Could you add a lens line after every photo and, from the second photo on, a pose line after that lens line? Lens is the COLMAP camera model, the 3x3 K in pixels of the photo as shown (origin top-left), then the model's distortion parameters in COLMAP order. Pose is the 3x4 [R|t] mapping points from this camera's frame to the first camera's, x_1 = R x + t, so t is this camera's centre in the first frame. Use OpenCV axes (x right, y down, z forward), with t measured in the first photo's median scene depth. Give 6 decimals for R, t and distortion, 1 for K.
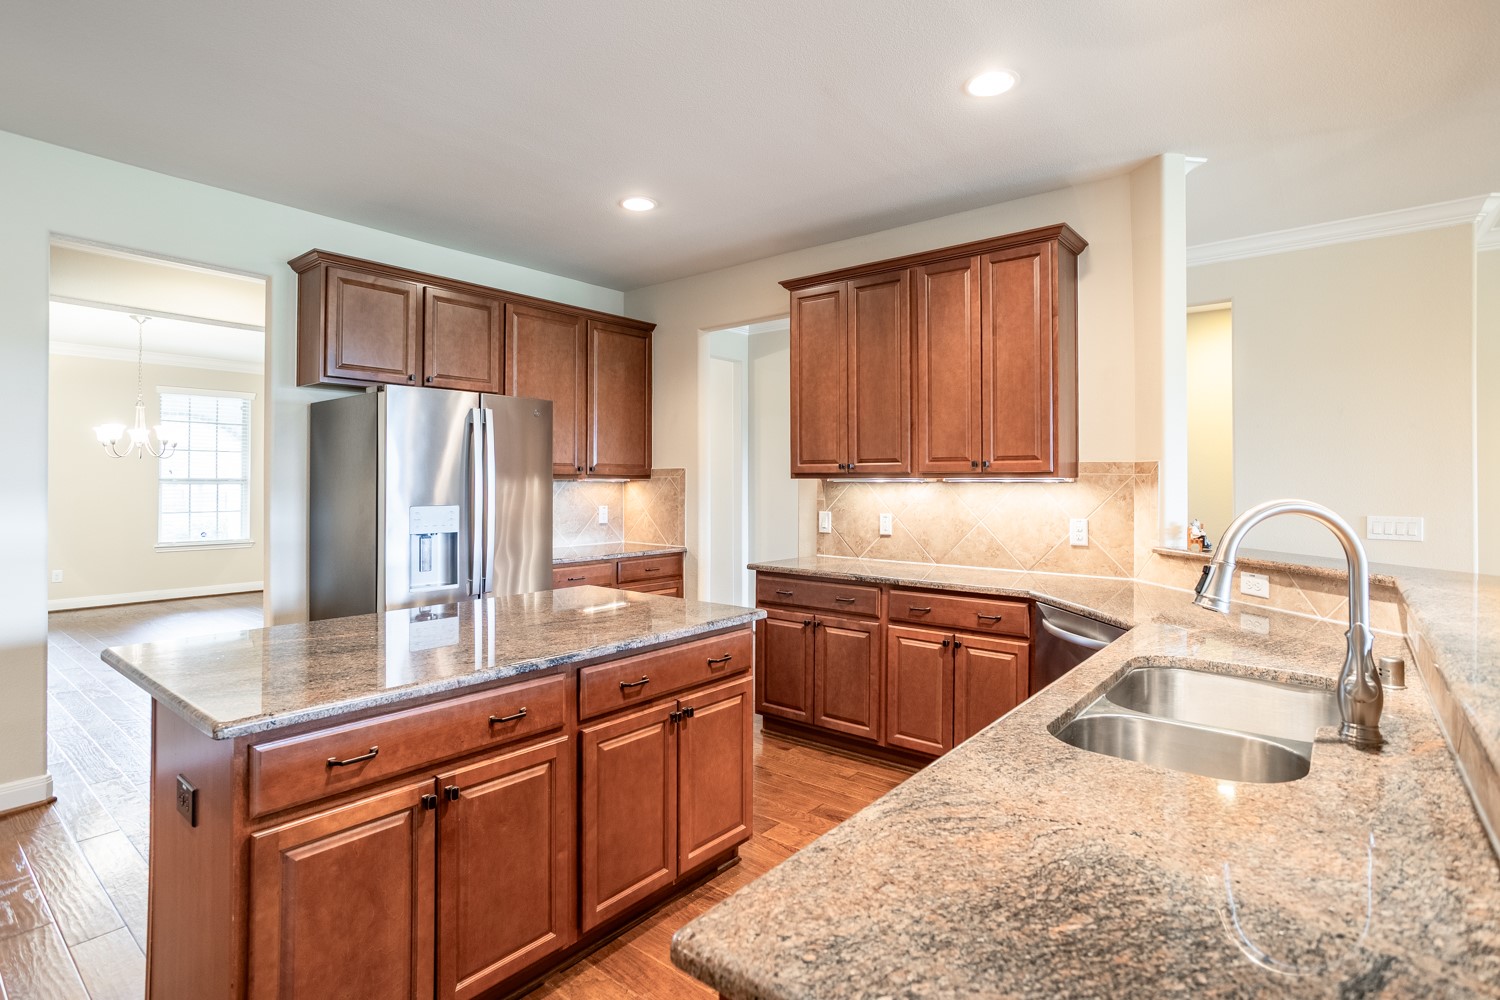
lens RADIAL K [[733.5, 0, 753.3], [0, 733.5, 487.6], [0, 0, 1]] dist [-0.006993, 0.006822]
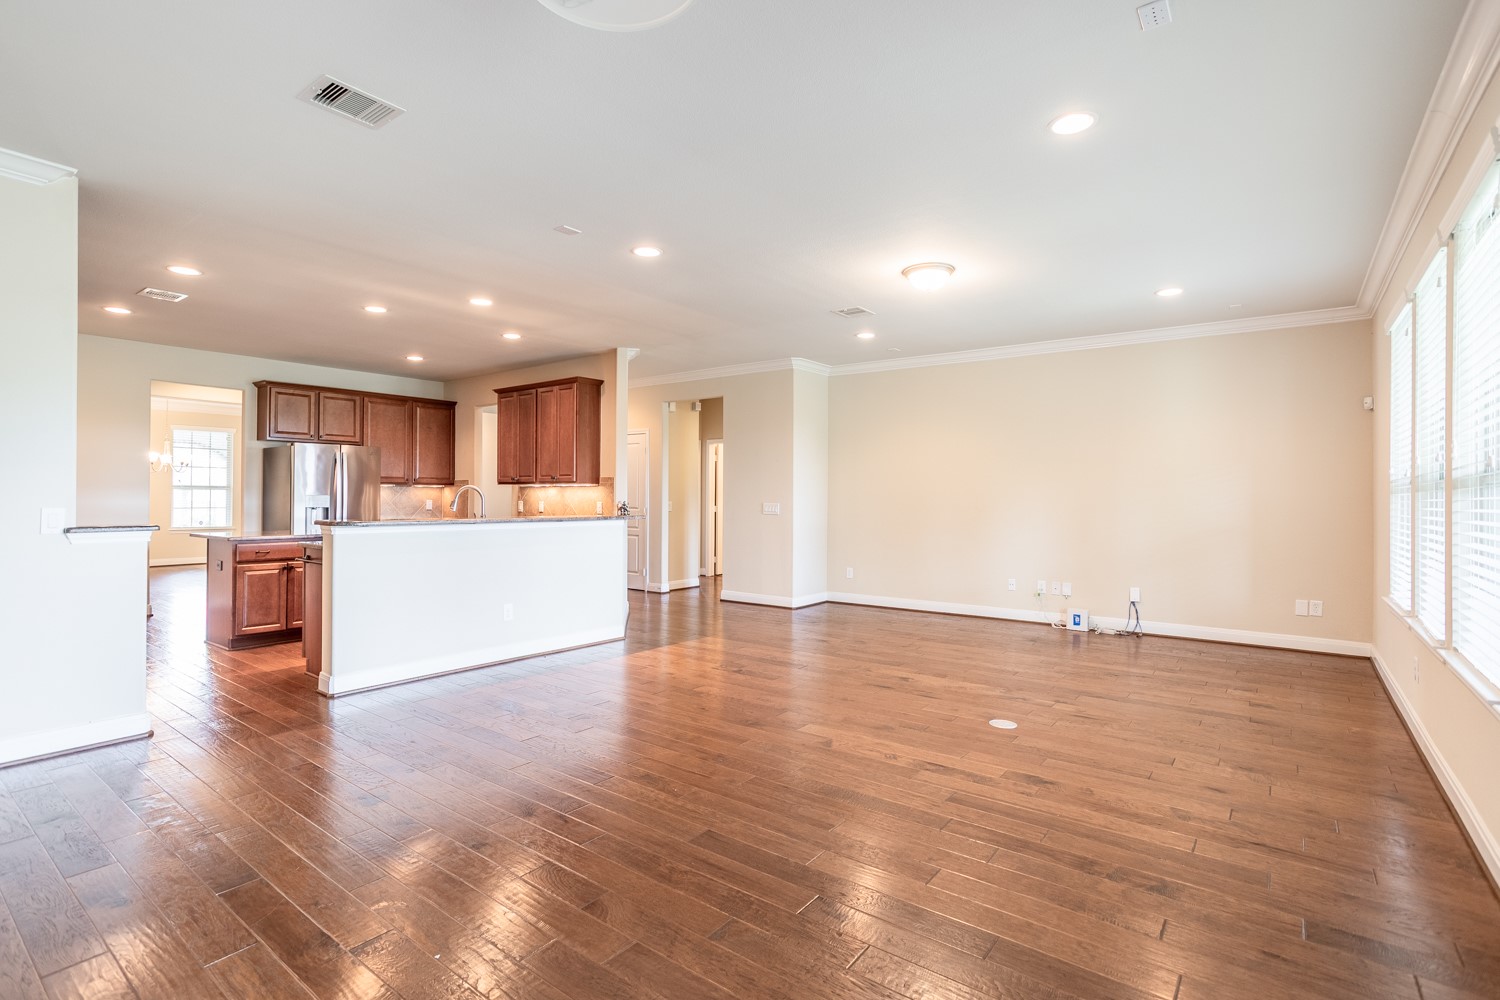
lens RADIAL K [[733.5, 0, 757.5], [0, 733.5, 502.4], [0, 0, 1]] dist [-0.006993, 0.006822]
pose [[0.999732, 0.004477, 0.022711, 0.789424], [-0.004475, 0.999990, -0.000135, 0.037171], [-0.022711, 0.000034, 0.999742, -1.168734]]
